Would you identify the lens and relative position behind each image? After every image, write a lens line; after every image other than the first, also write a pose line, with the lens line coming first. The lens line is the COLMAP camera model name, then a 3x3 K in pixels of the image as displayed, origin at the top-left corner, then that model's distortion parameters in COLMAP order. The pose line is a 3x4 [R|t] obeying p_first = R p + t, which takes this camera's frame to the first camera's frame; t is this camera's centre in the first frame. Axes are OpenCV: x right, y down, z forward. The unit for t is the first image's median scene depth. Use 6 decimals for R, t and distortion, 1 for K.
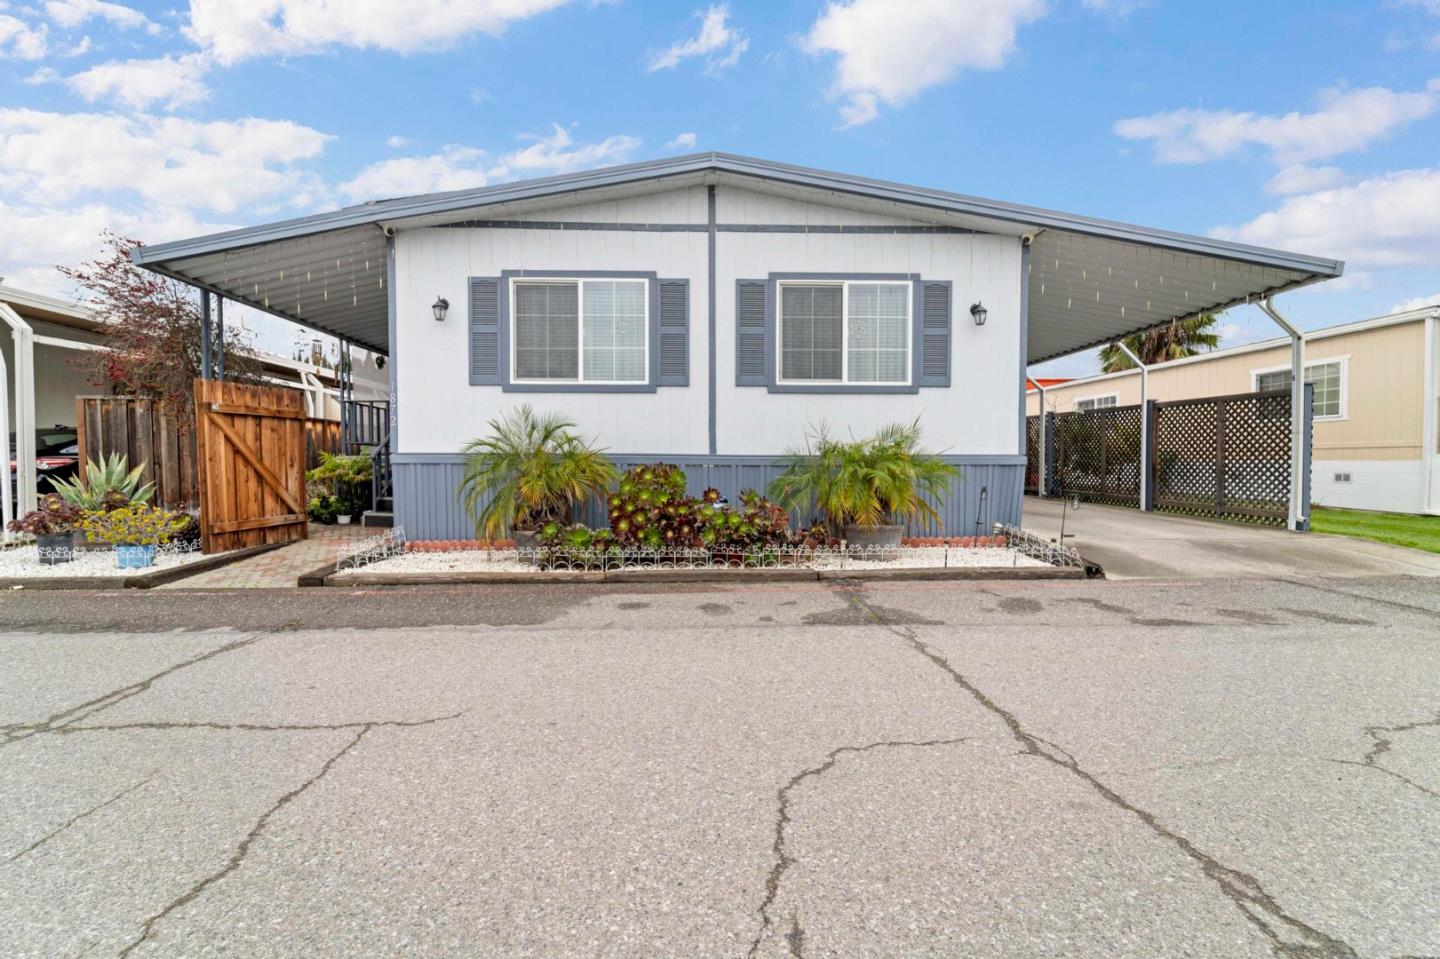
lens RADIAL K [[581.3, 0, 715.7], [0, 581.3, 475.2], [0, 0, 1]] dist [0.000429, -0.000404]
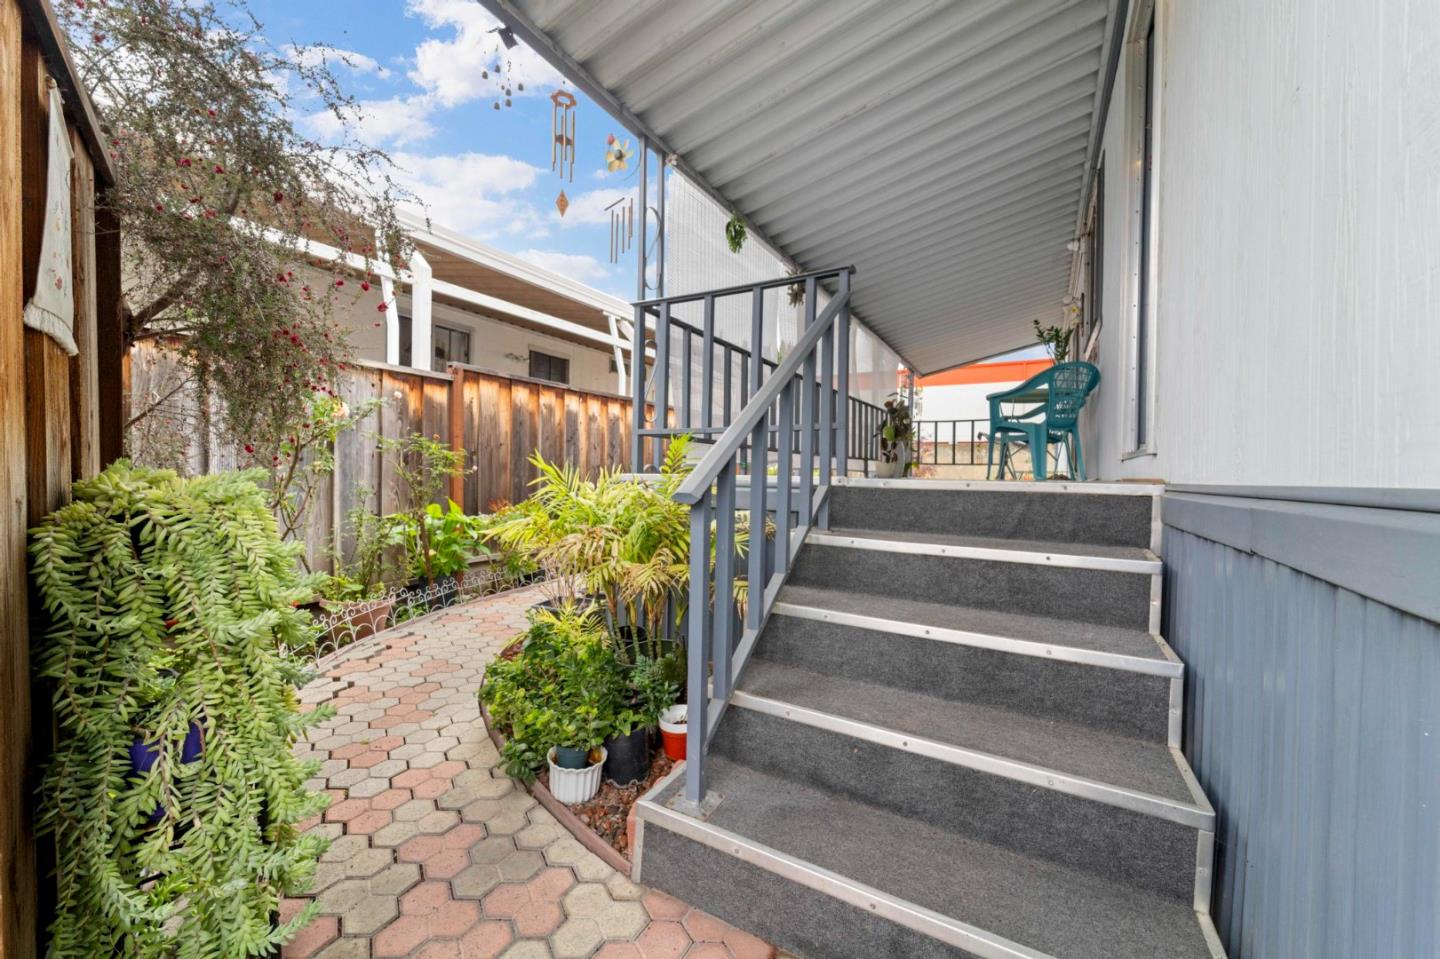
lens RADIAL K [[581.3, 0, 719.4], [0, 581.3, 481.7], [0, 0, 1]] dist [0.000429, -0.000404]
pose [[0.855742, 0.022269, -0.516924, -0.339763], [-0.024481, 0.999697, 0.002540, -0.023793], [0.516824, 0.010481, 0.856028, 0.591851]]
